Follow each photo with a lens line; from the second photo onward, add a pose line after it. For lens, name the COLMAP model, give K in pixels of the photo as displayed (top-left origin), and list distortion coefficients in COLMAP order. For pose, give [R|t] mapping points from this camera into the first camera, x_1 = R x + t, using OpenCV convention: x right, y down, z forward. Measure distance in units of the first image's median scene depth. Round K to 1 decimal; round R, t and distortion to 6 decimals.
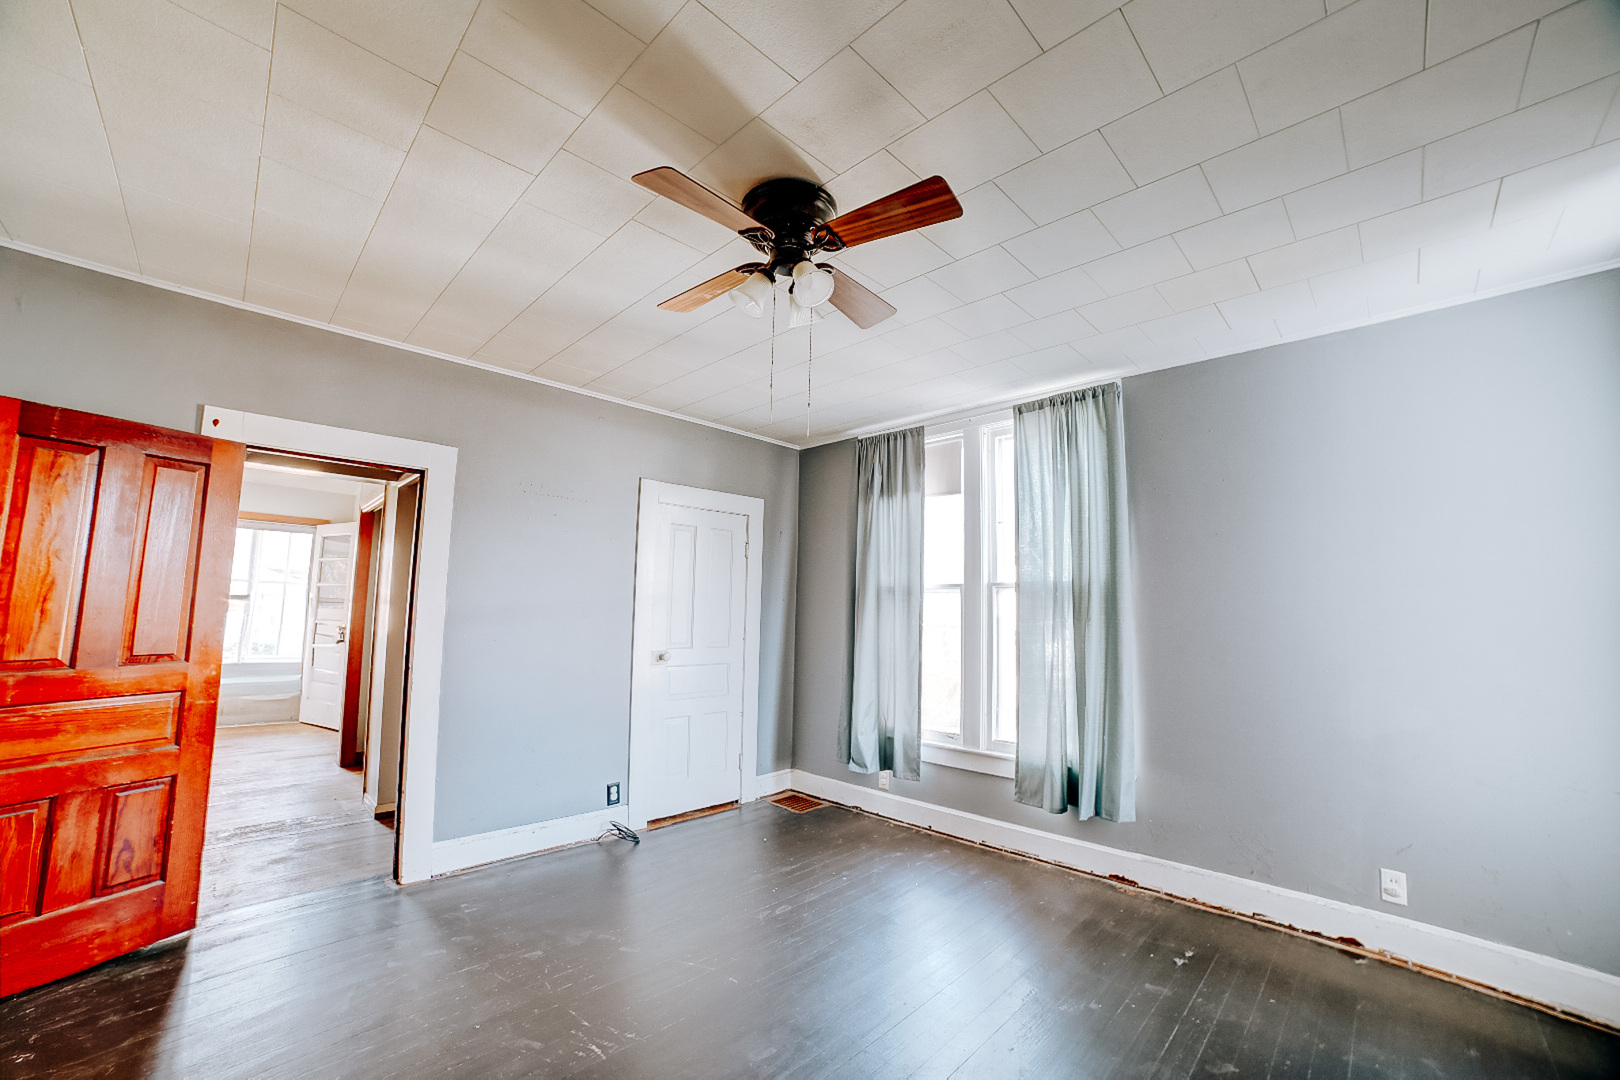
lens RADIAL K [[644.1, 0, 807.6], [0, 644.1, 541.9], [0, 0, 1]] dist [-0.109132, 0.037194]
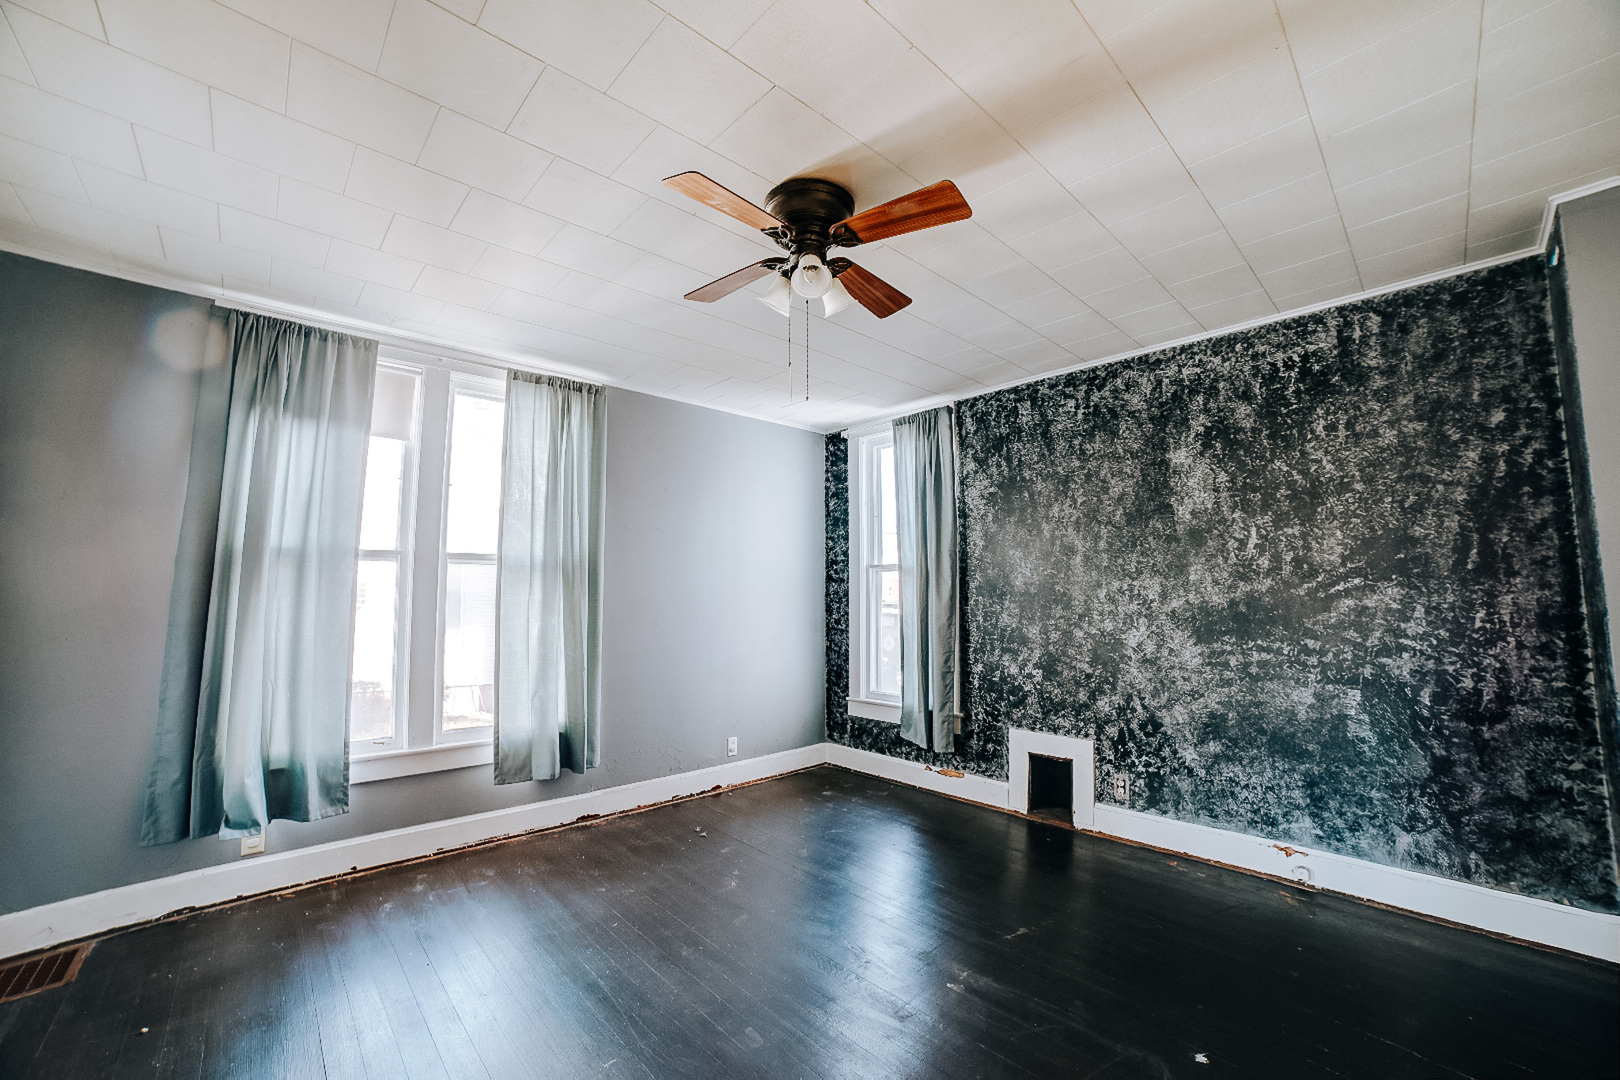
lens RADIAL K [[644.1, 0, 807.6], [0, 644.1, 541.9], [0, 0, 1]] dist [-0.109132, 0.037194]
pose [[0.039282, 0.063210, 0.997227, -0.567519], [-0.100073, 0.993228, -0.059014, 0.052590], [-0.994204, -0.097478, 0.045341, 0.489826]]
